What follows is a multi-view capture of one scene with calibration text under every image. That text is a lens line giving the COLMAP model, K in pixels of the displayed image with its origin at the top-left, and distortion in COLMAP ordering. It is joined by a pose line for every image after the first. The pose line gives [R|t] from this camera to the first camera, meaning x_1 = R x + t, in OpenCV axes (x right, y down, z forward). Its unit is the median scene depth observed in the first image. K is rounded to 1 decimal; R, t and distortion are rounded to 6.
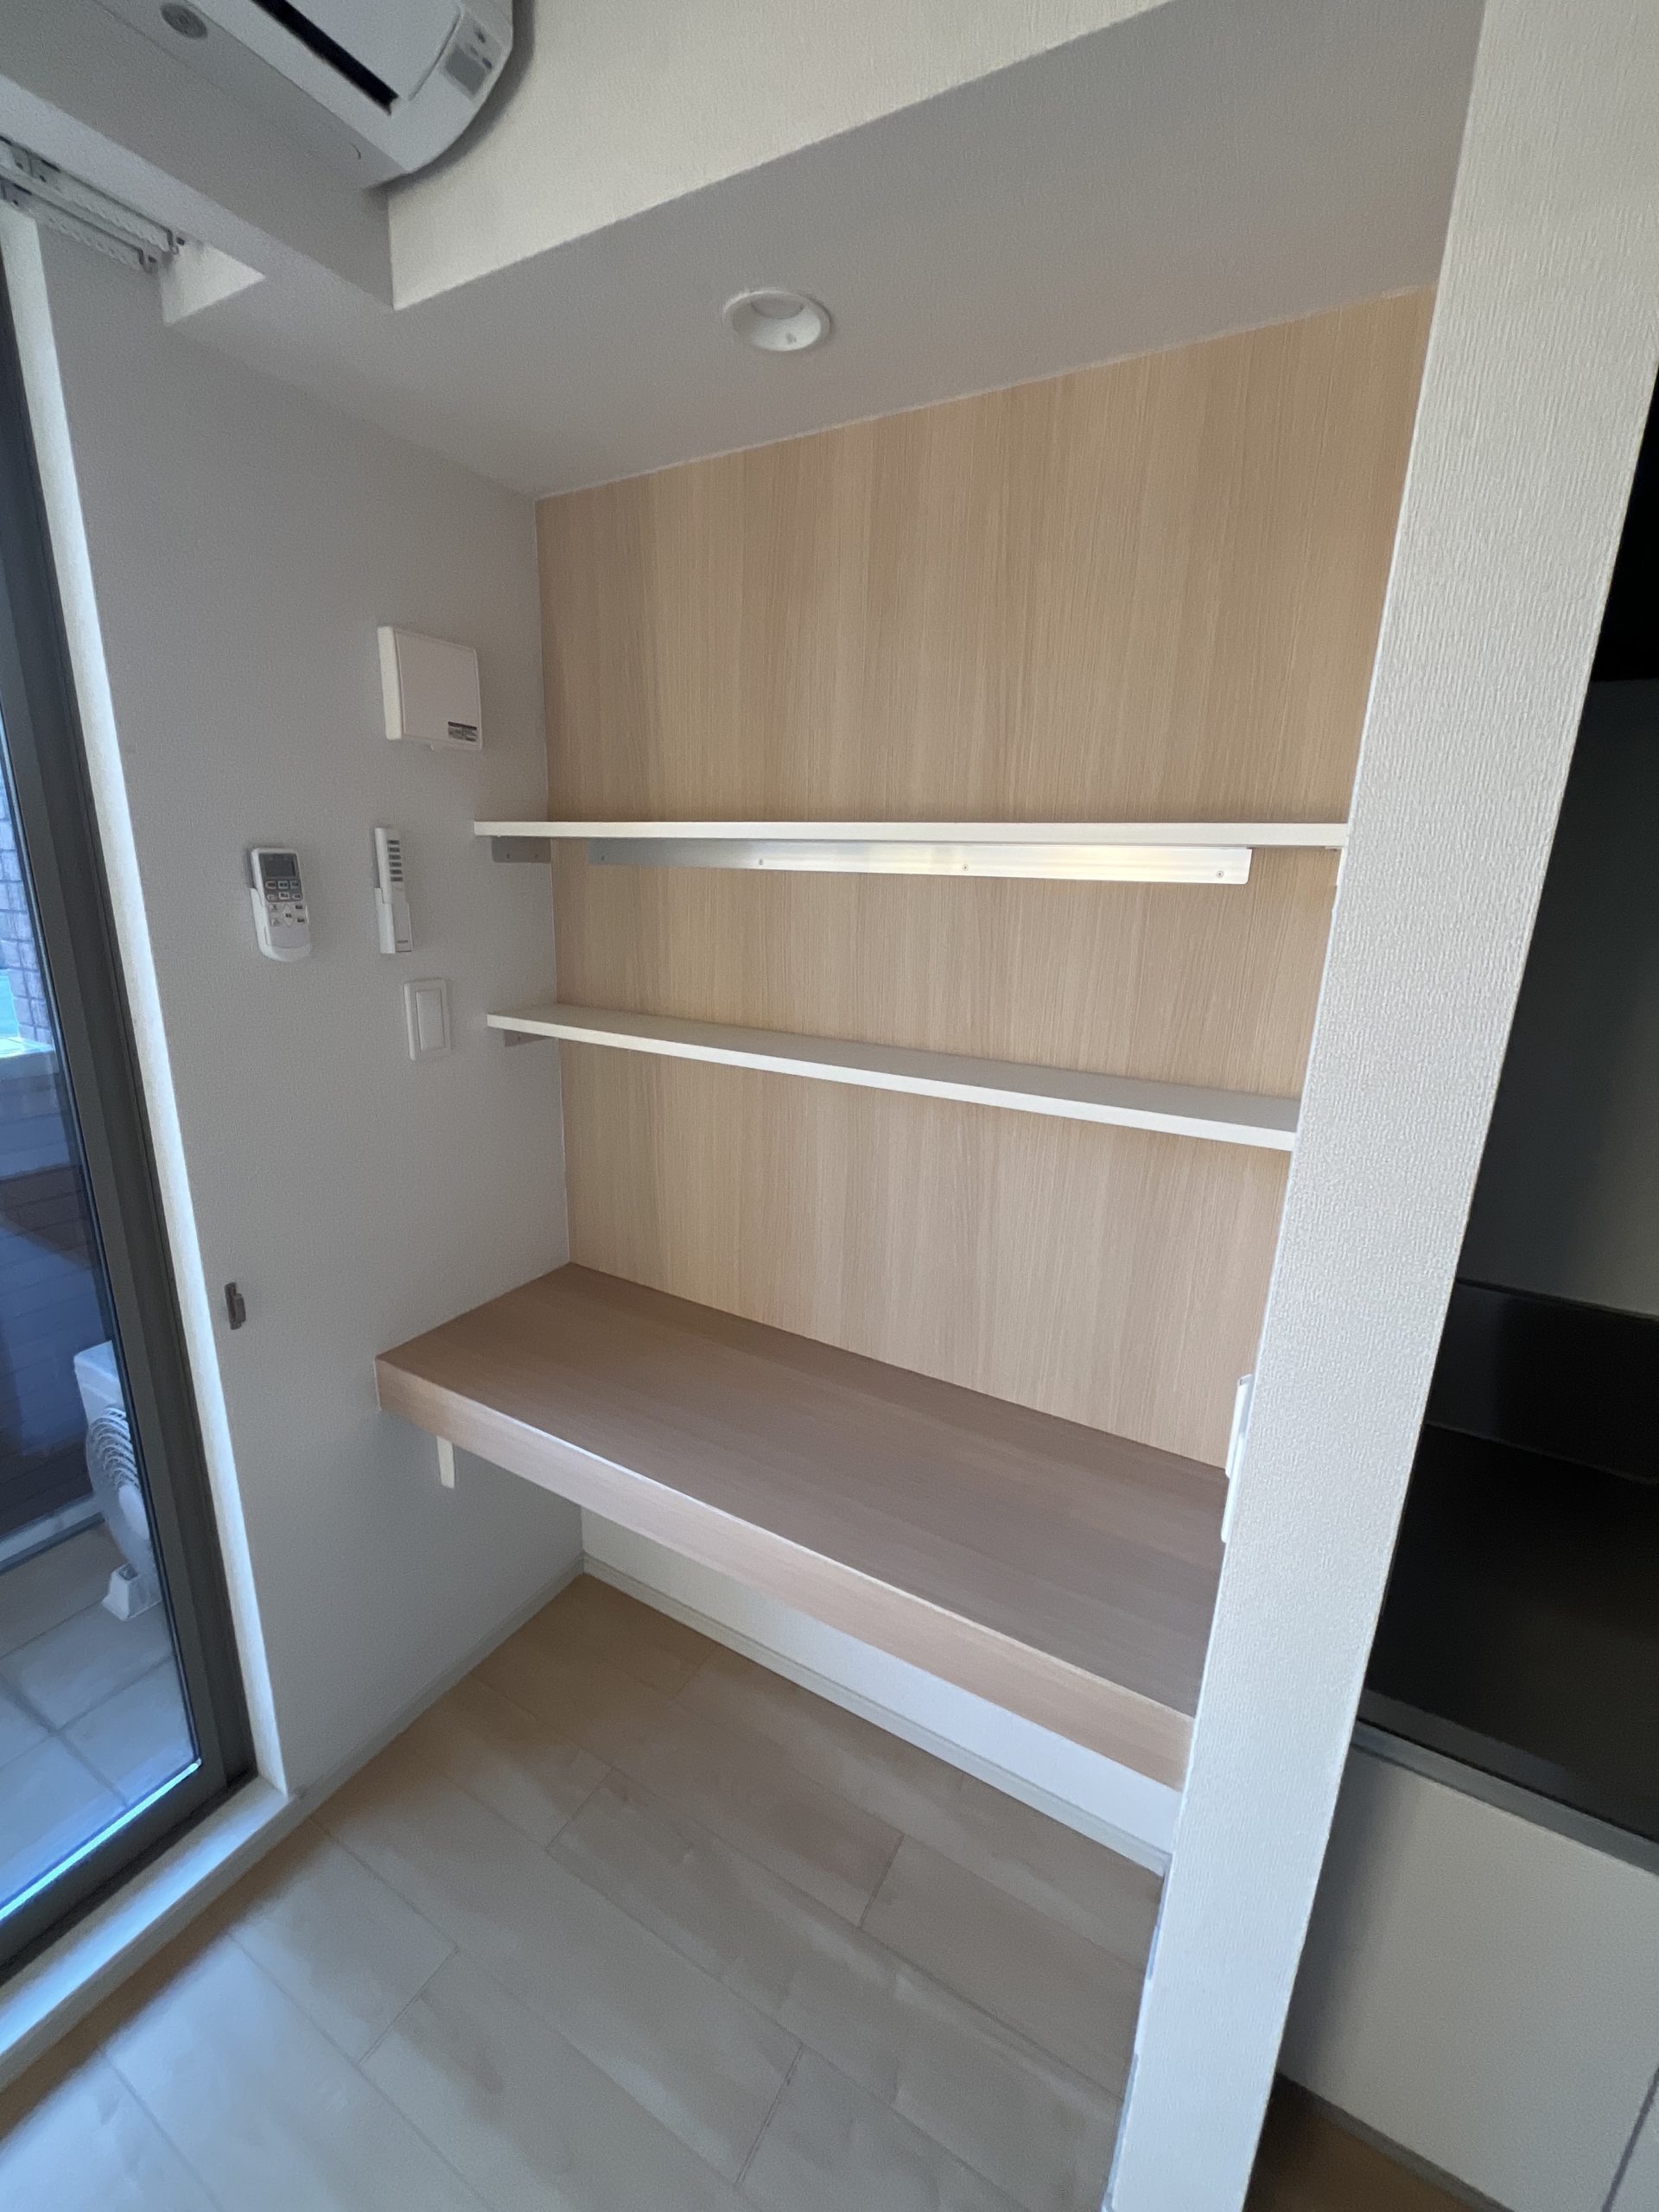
lens RADIAL K [[894.7, 0, 825.8], [0, 894.7, 1112.4], [0, 0, 1]] dist [-0.010283, -0.000532]
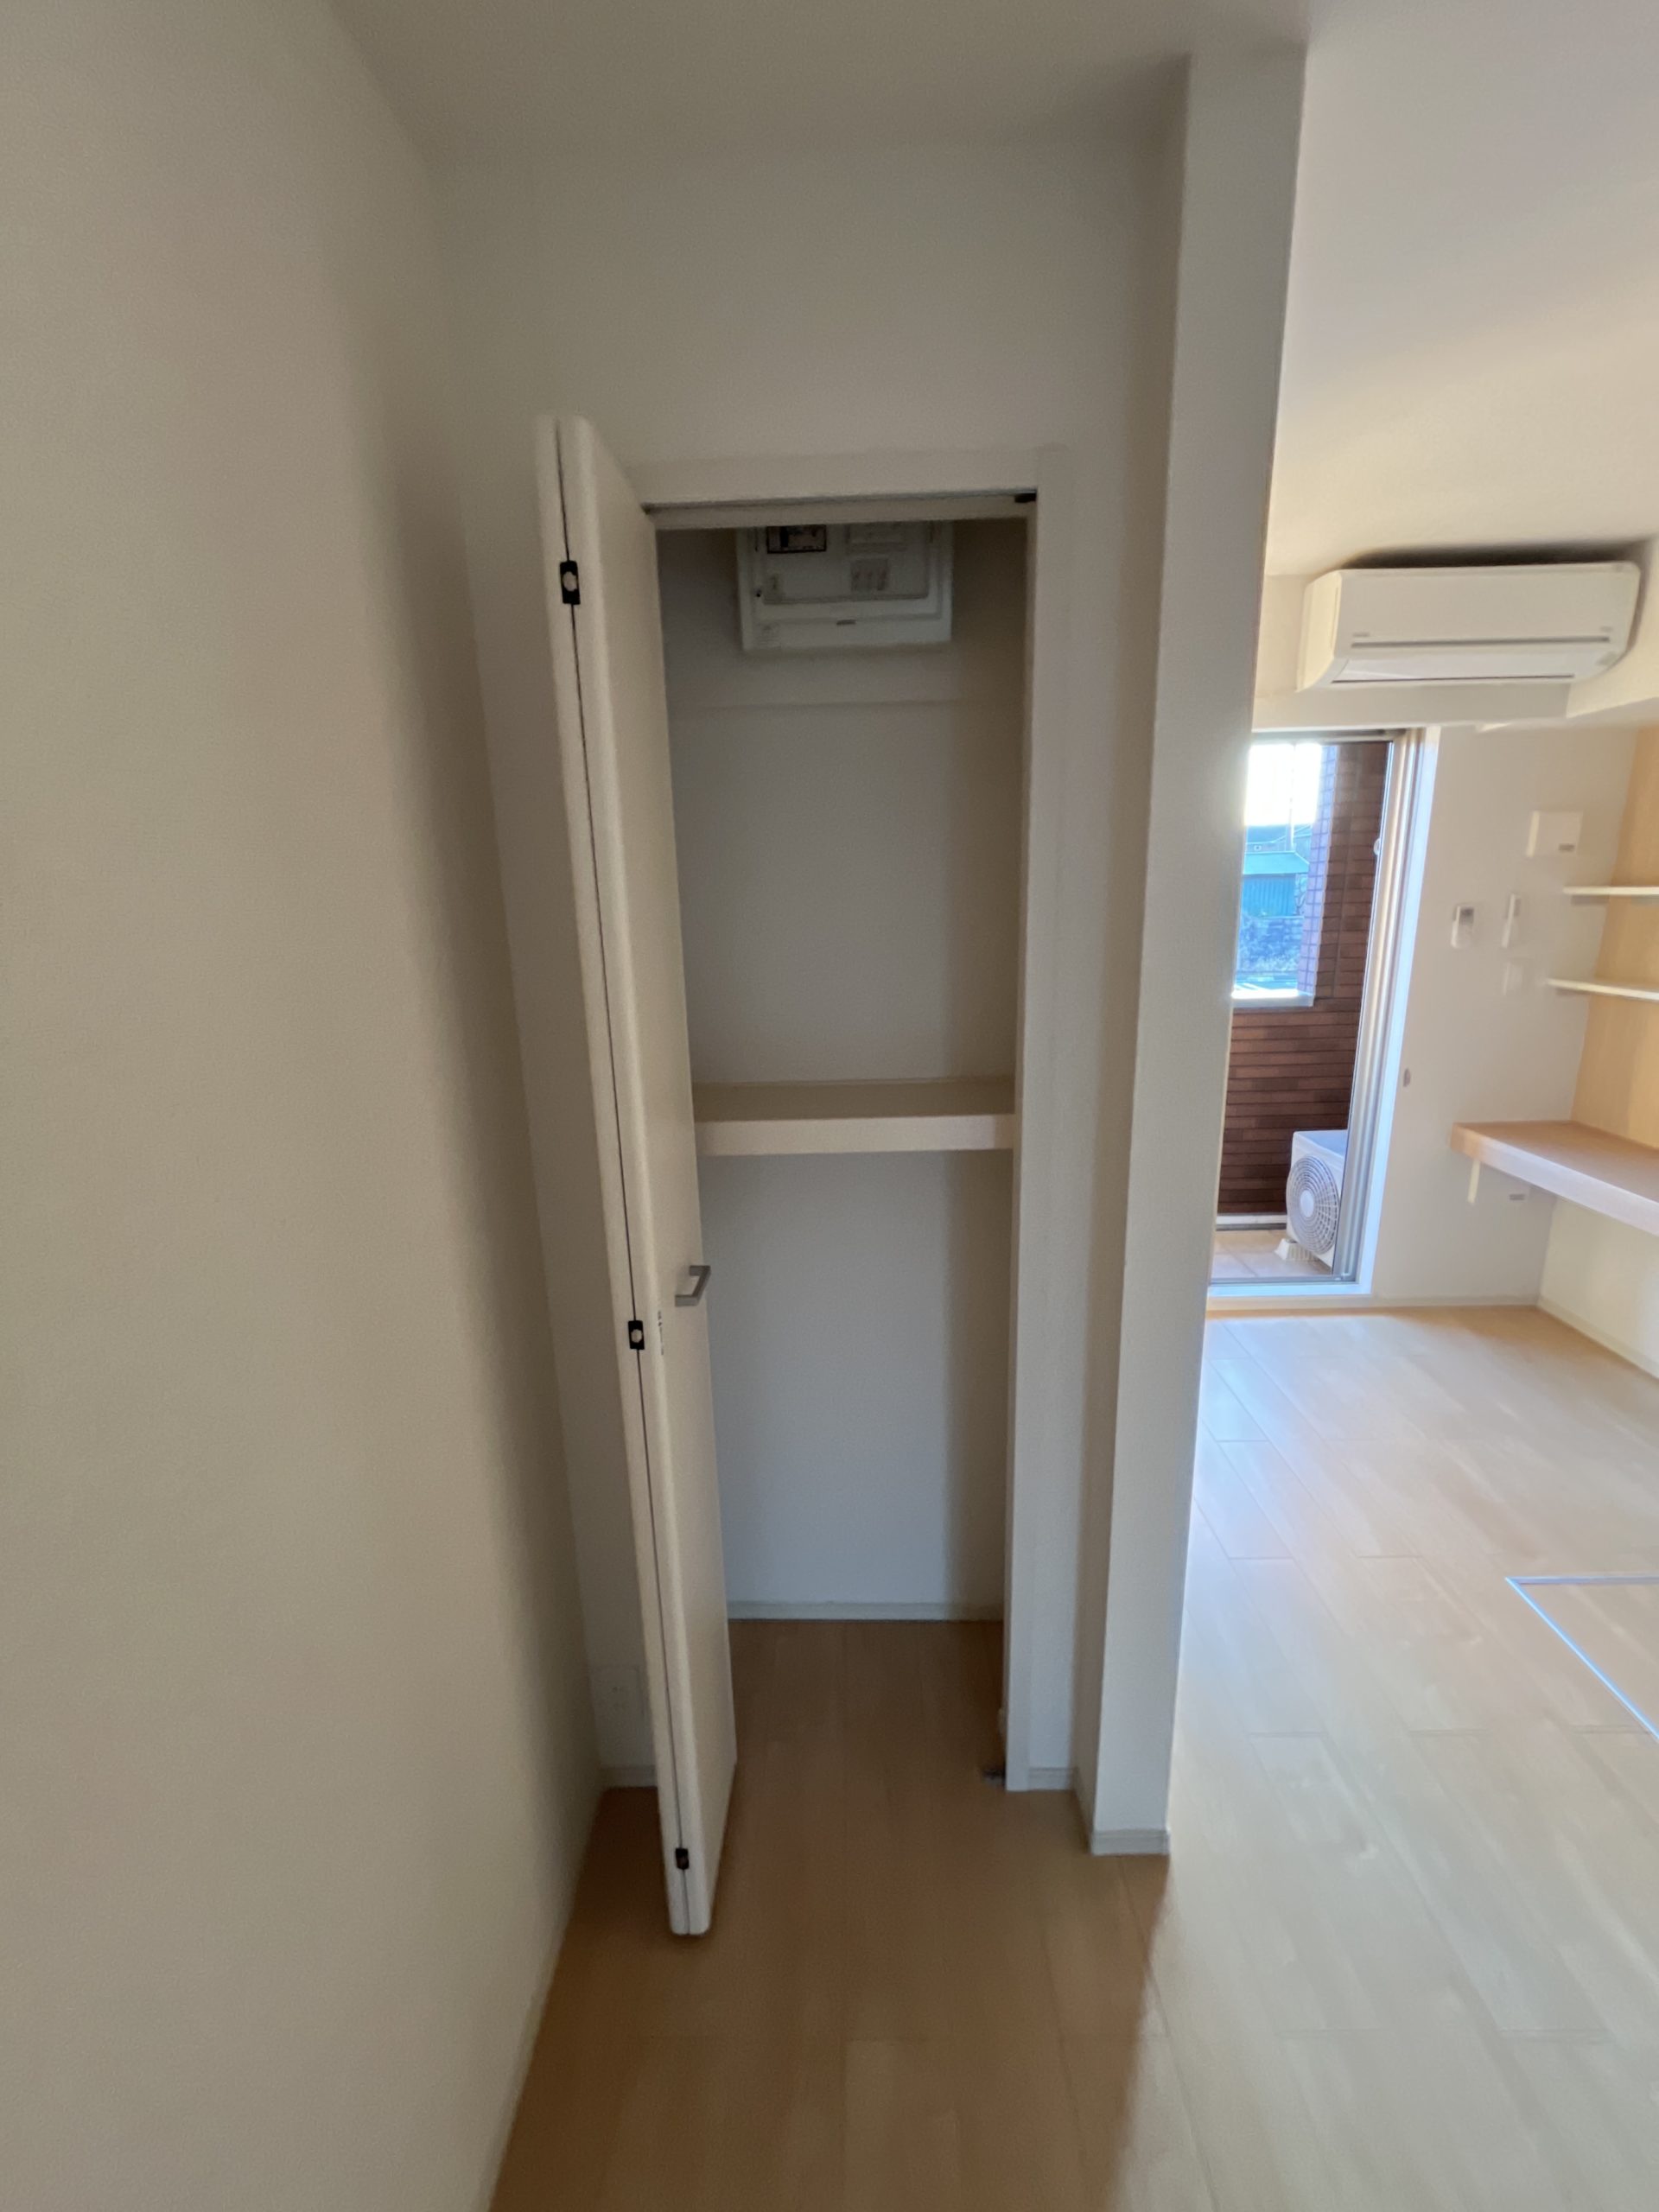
lens RADIAL K [[894.7, 0, 824.8], [0, 894.7, 1111.0], [0, 0, 1]] dist [-0.010283, -0.000532]
pose [[0.462847, 0.168815, -0.870215, 0.752189], [-0.188745, 0.977955, 0.089327, 0.353761], [0.866111, 0.122904, 0.484506, -1.550013]]
